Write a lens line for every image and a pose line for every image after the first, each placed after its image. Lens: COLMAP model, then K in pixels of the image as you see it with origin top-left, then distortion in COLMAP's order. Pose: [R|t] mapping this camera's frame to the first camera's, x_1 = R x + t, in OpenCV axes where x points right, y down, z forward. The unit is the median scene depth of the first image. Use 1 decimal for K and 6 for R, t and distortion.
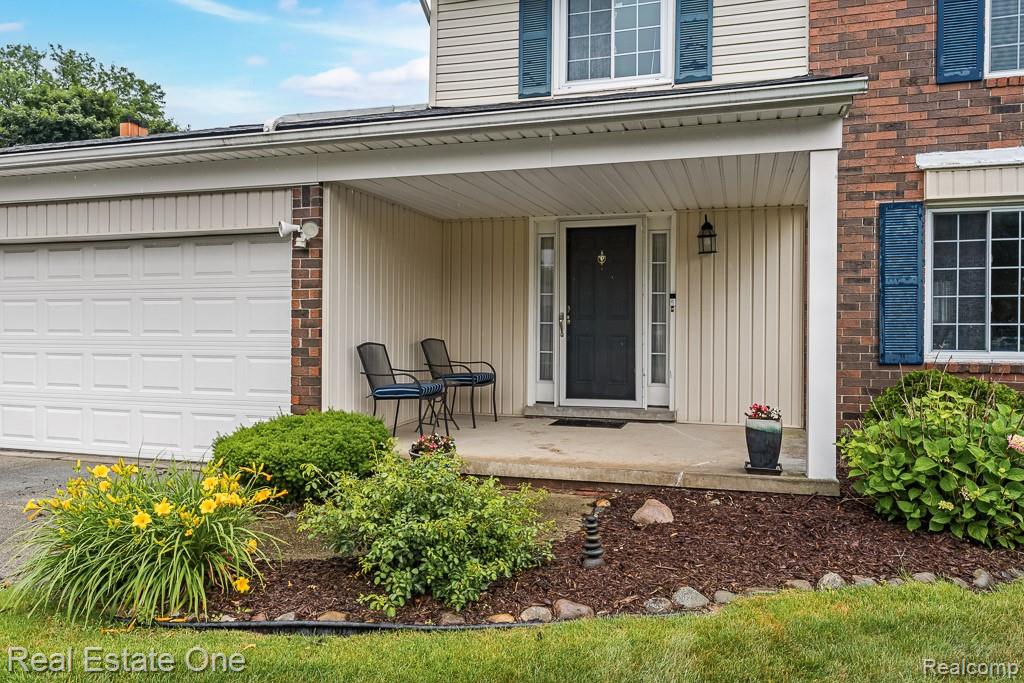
lens RADIAL K [[734.5, 0, 514.5], [0, 734.5, 340.0], [0, 0, 1]] dist [-0.000829, 0.014511]
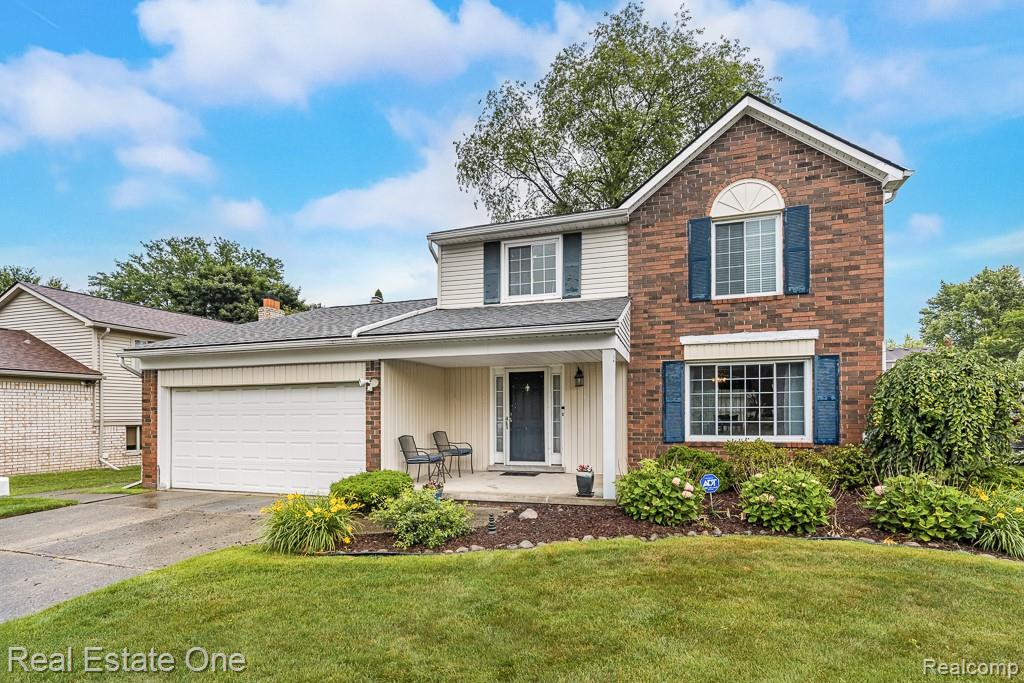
lens RADIAL K [[481.5, 0, 517.0], [0, 481.5, 414.8], [0, 0, 1]] dist [-0.003235, -0.000813]
pose [[0.999898, -0.011051, 0.009057, 0.101859], [0.011120, 0.999909, -0.007689, -0.040754], [-0.008972, 0.007789, 0.999929, -0.333142]]
